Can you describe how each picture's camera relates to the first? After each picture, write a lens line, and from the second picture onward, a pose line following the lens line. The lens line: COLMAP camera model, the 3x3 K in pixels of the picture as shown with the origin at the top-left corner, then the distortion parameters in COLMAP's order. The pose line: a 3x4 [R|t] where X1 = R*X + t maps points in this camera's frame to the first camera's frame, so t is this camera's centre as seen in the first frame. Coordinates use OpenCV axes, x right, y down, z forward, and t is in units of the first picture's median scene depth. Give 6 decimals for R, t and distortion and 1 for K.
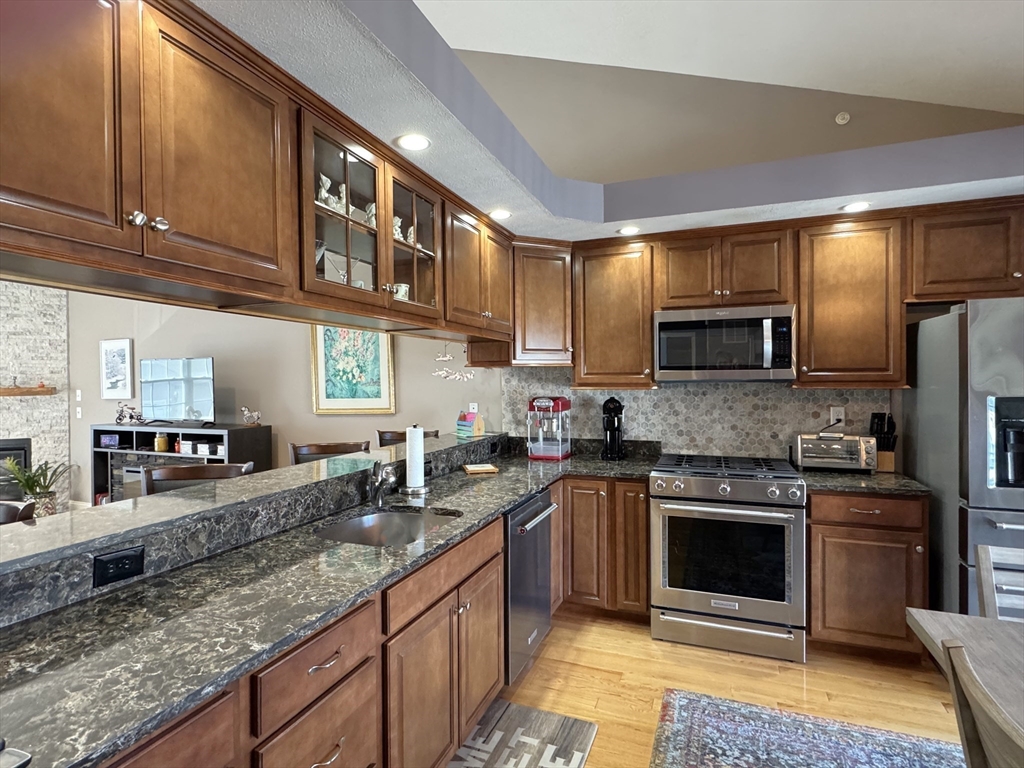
lens RADIAL K [[535.5, 0, 510.1], [0, 535.5, 382.3], [0, 0, 1]] dist [0.000748, 0.000159]
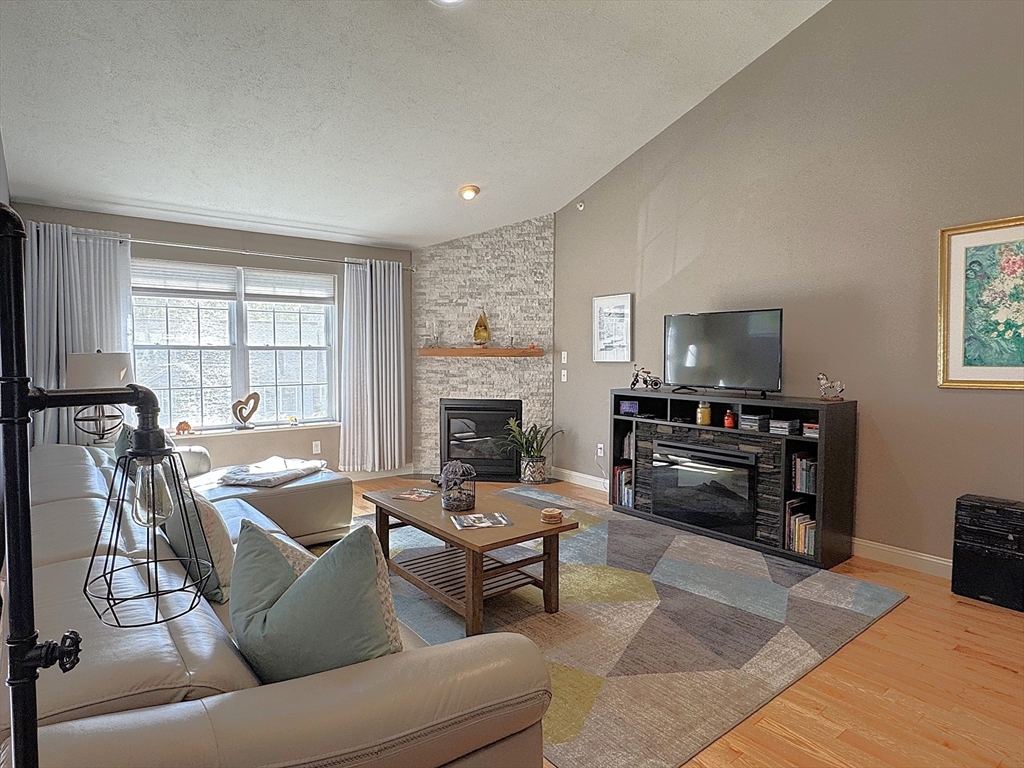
lens RADIAL K [[579.4, 0, 510.9], [0, 579.4, 381.5], [0, 0, 1]] dist [-0.004296, -0.000891]
pose [[0.865163, 0.037475, -0.500088, -0.405013], [-0.015994, 0.998759, 0.047173, 0.021753], [0.501235, -0.032814, 0.864689, 0.072385]]
